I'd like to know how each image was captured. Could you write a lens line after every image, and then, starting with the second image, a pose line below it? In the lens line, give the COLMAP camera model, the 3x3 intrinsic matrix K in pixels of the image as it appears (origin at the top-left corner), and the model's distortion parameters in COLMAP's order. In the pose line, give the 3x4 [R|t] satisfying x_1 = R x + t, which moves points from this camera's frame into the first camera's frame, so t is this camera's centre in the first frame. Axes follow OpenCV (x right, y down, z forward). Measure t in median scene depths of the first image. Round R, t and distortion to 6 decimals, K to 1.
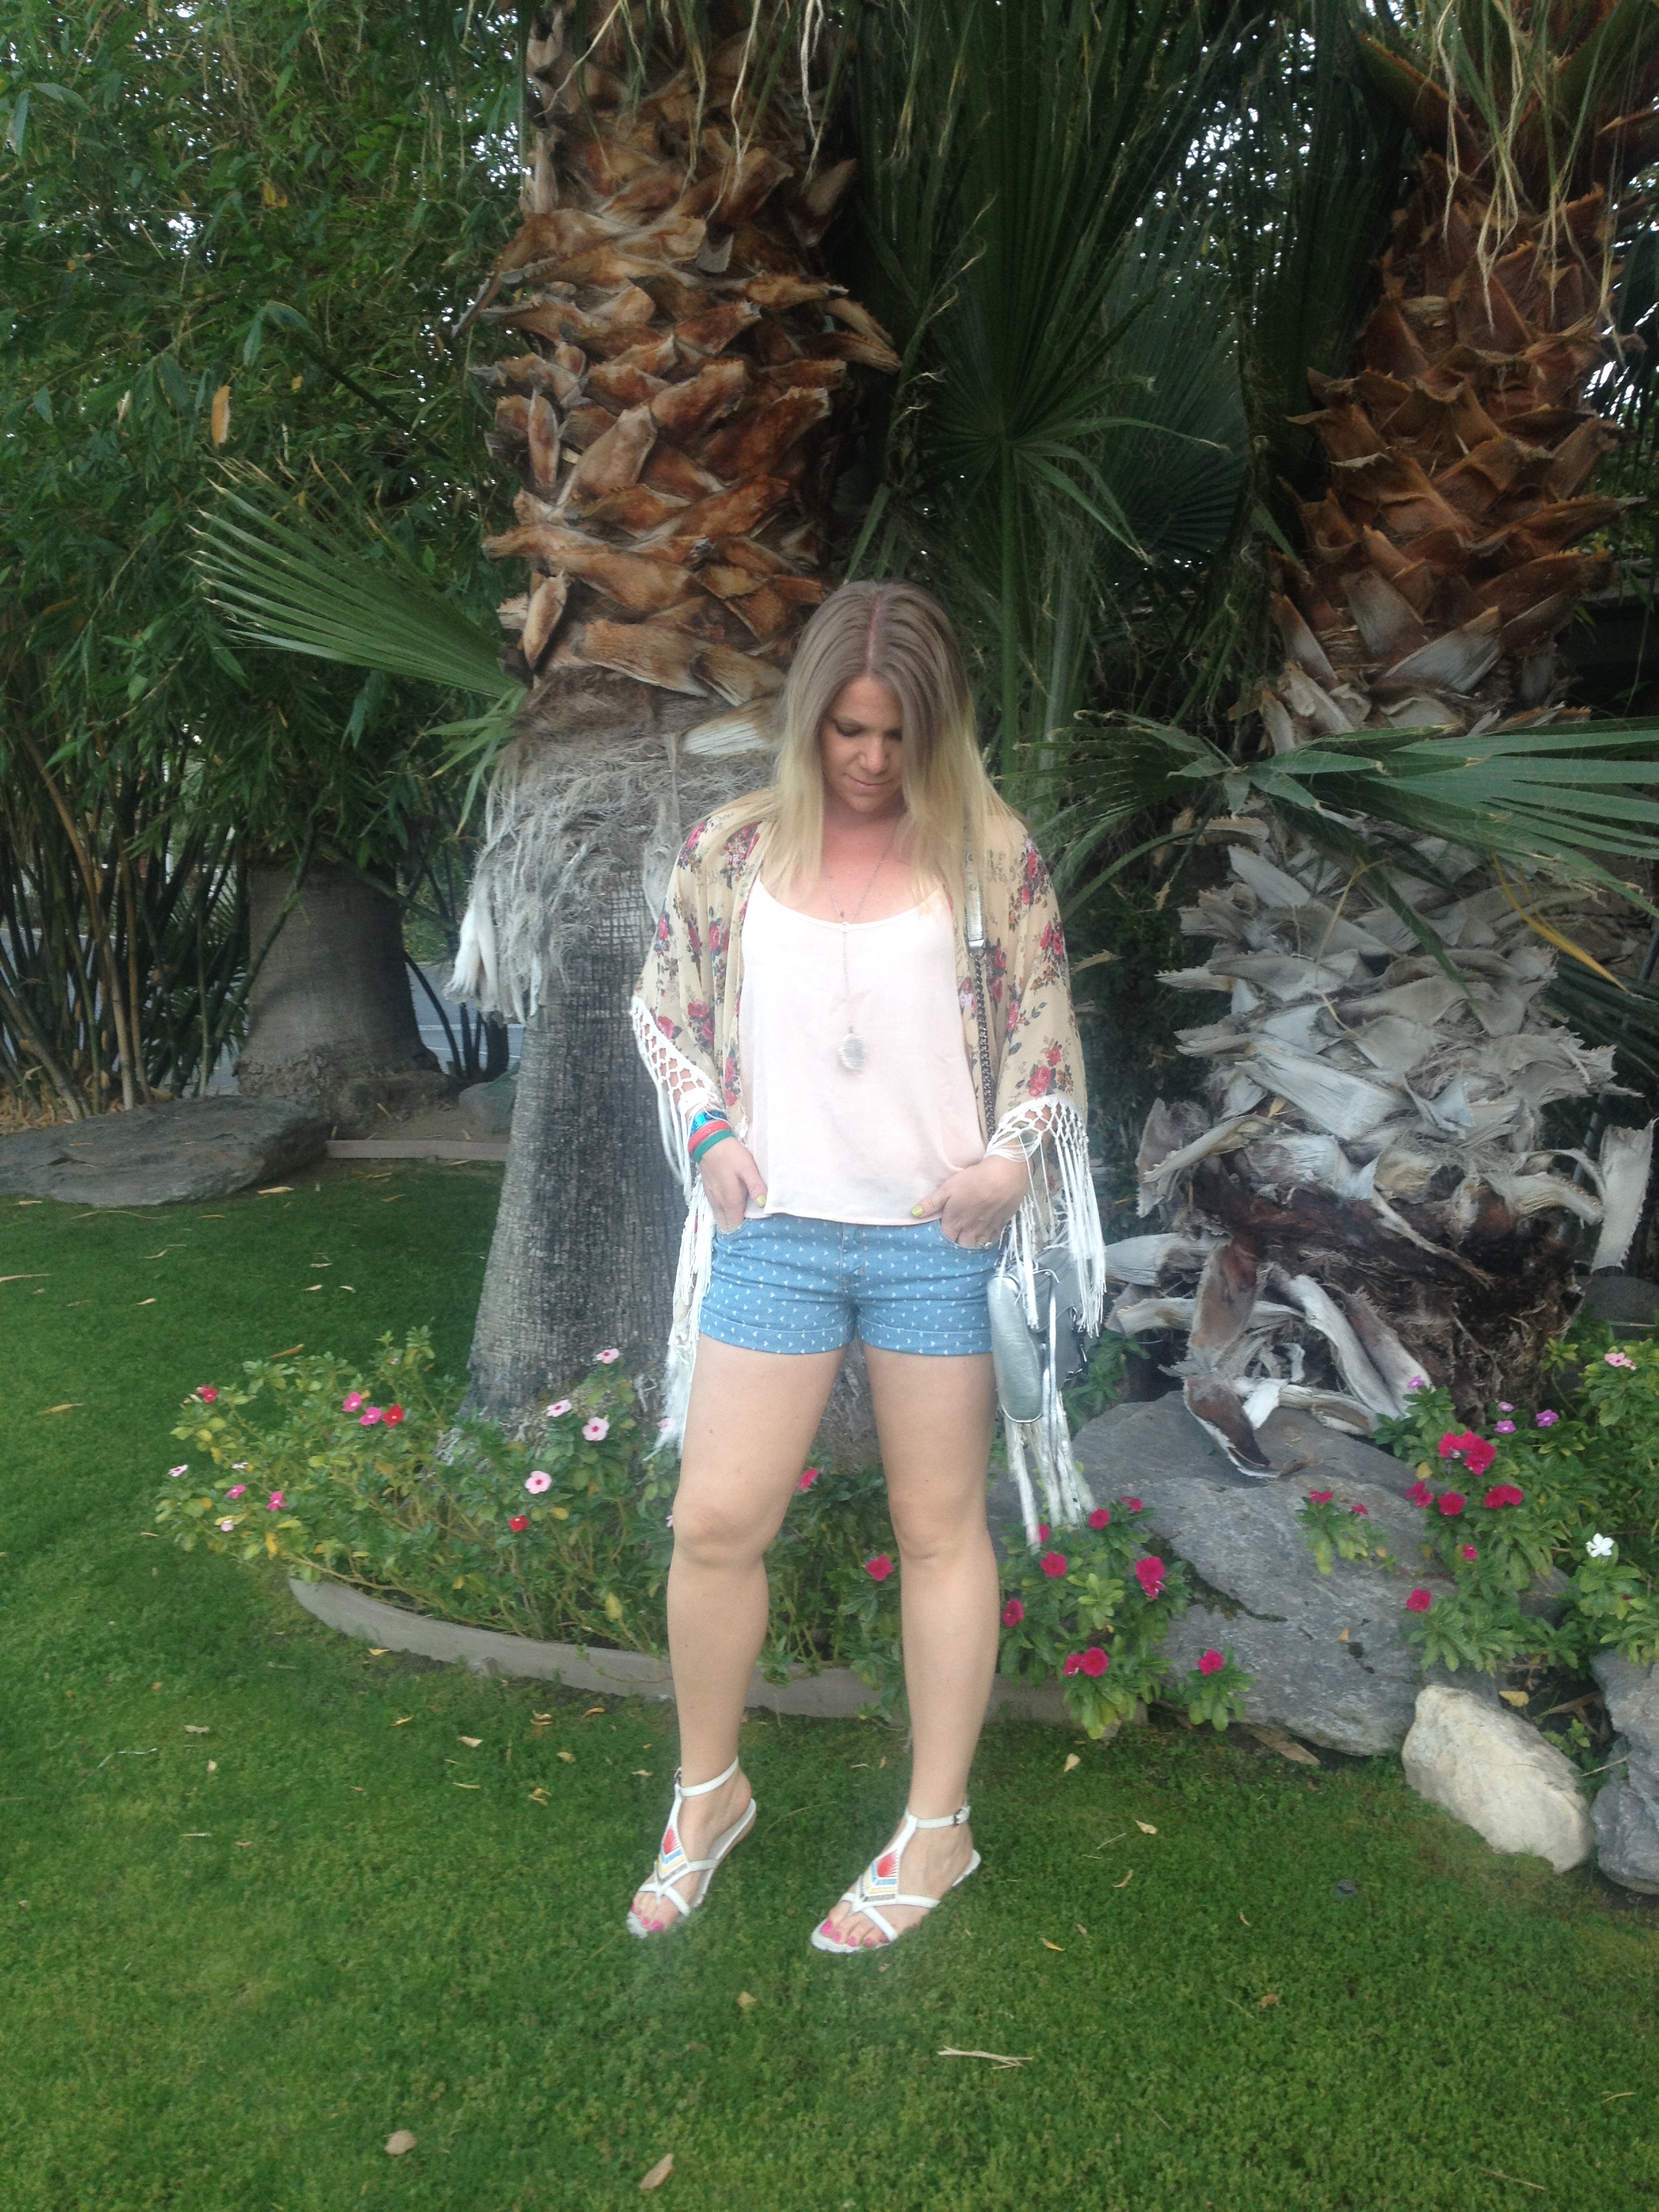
lens RADIAL K [[2238.5, 0, 769.1], [0, 2238.5, 1038.5], [0, 0, 1]] dist [0.164483, -0.540487]
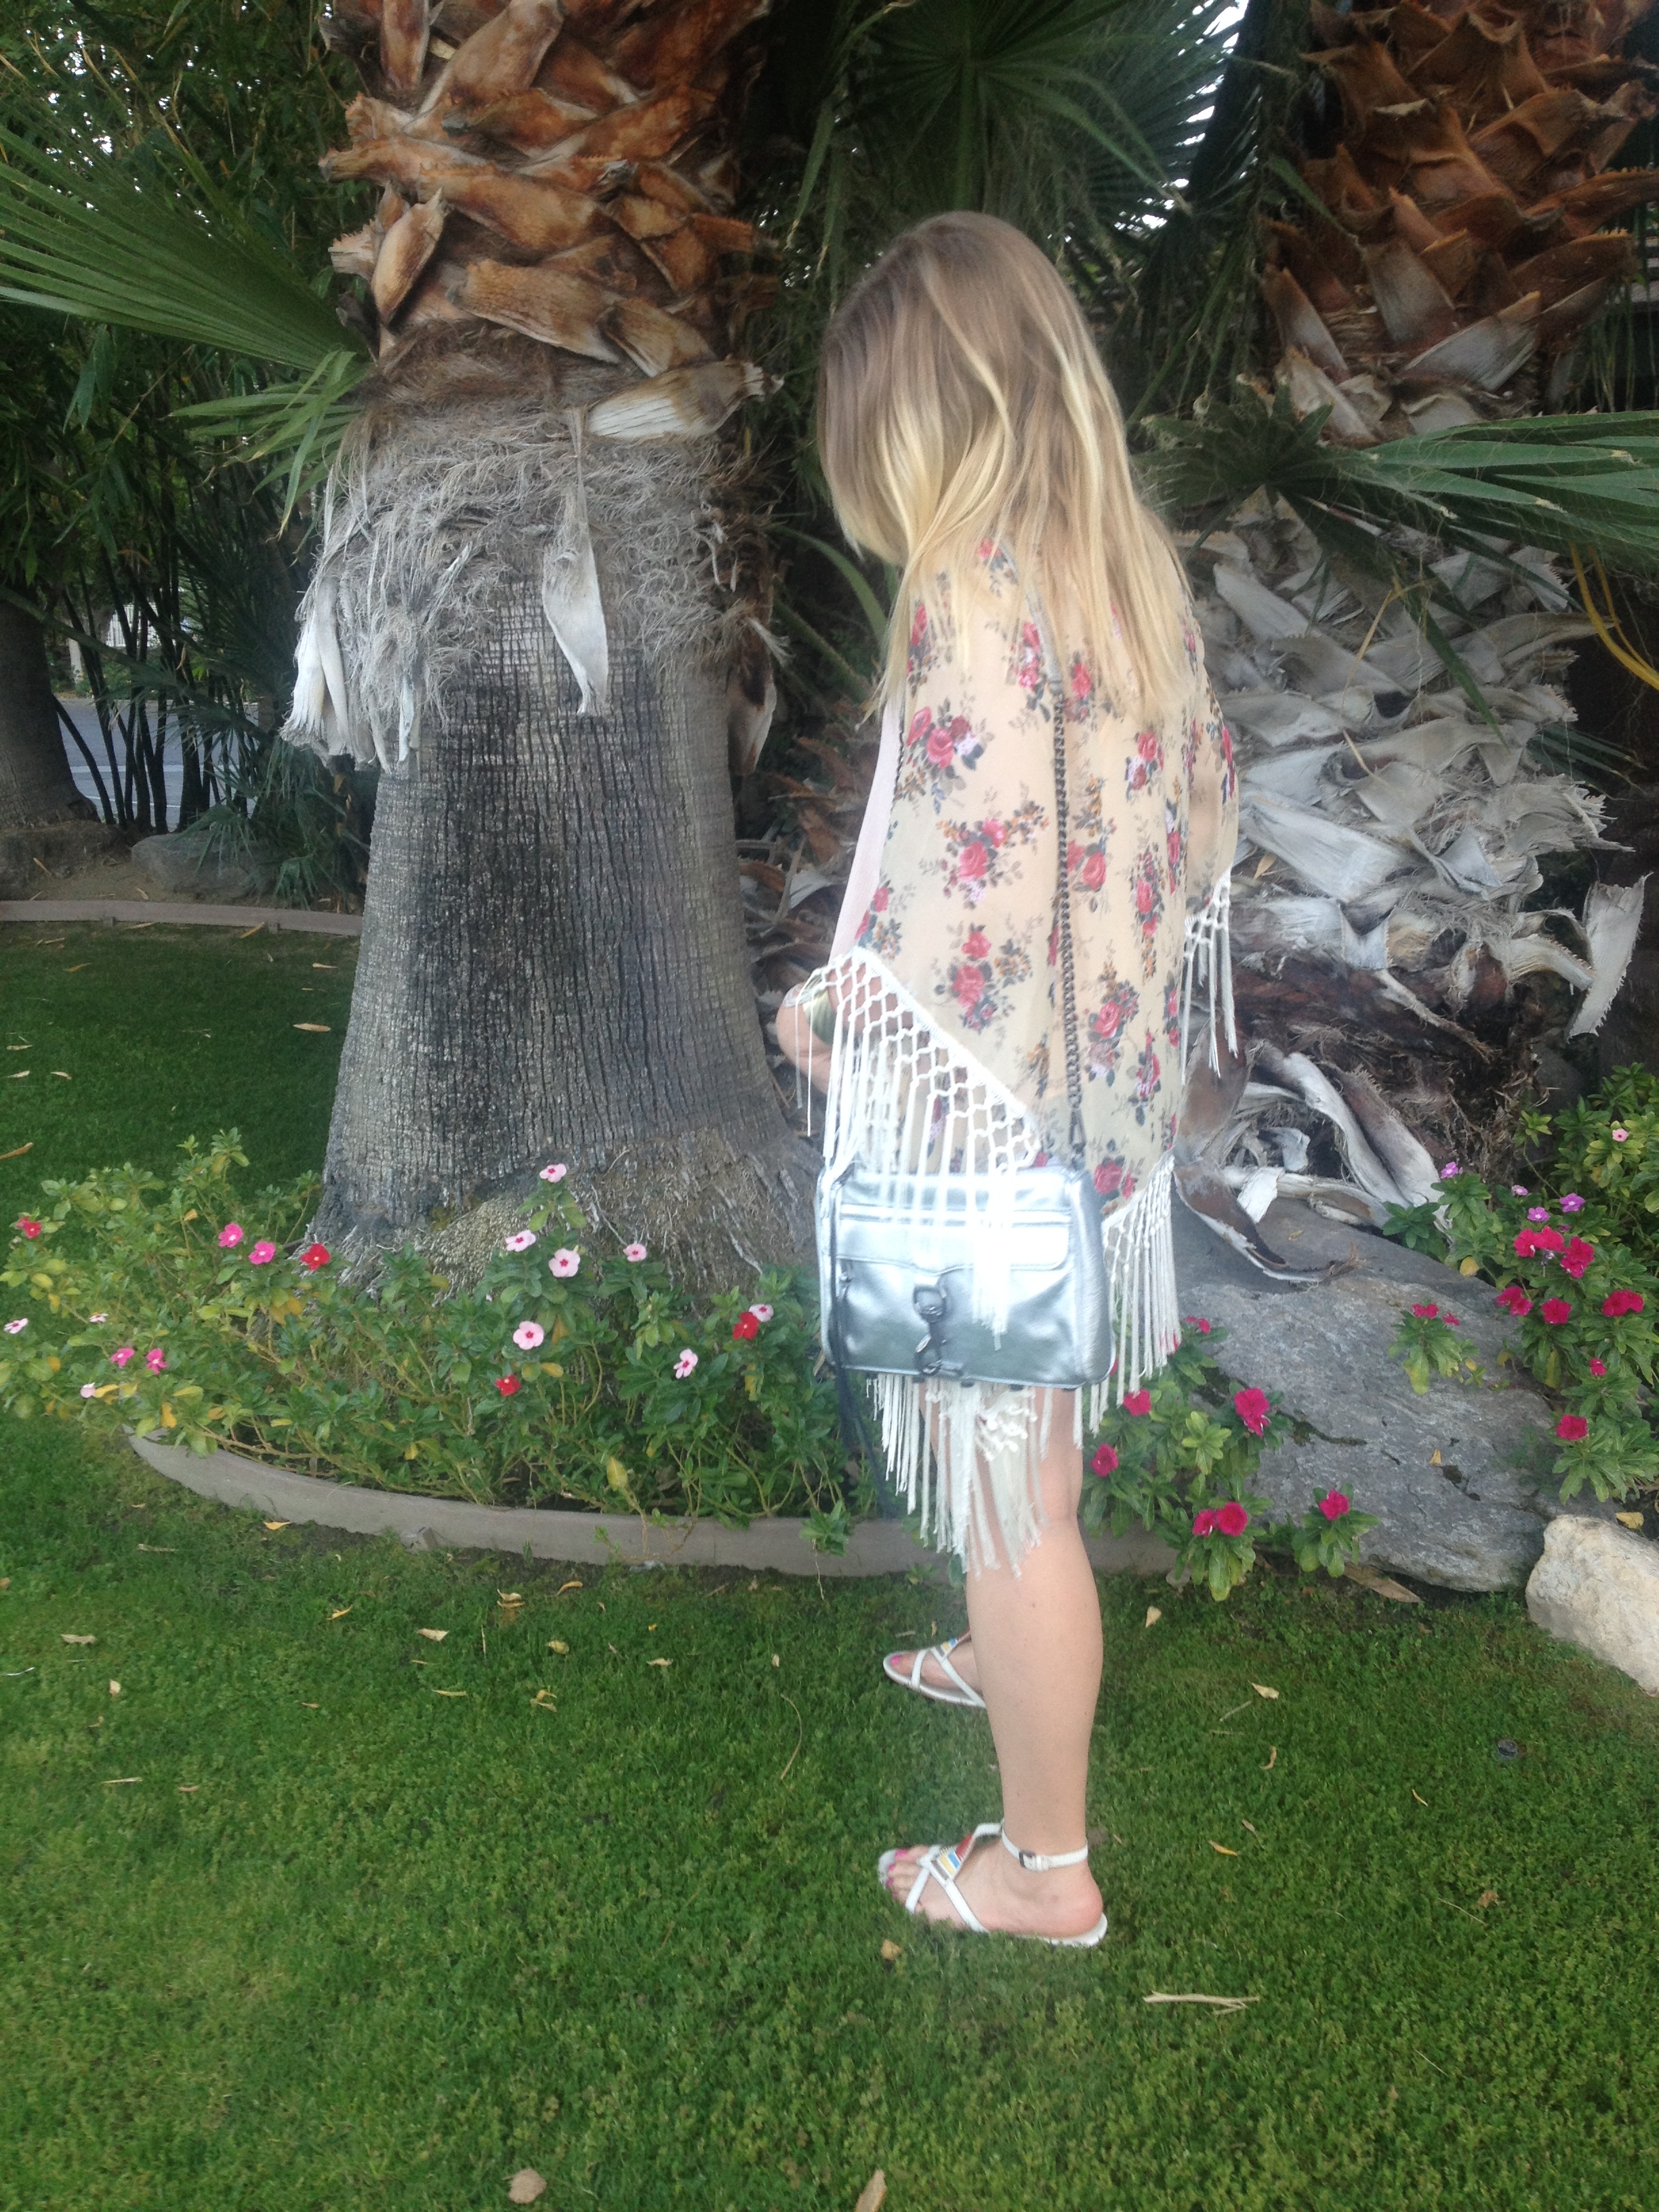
lens RADIAL K [[2251.2, 0, 829.5], [0, 2251.2, 1106.0], [0, 0, 1]] dist [0.155382, -0.538398]
pose [[0.980367, -0.027920, 0.195194, -0.125089], [0.000202, 0.990066, 0.140603, -0.001846], [-0.197181, -0.137803, 0.970634, 0.153181]]
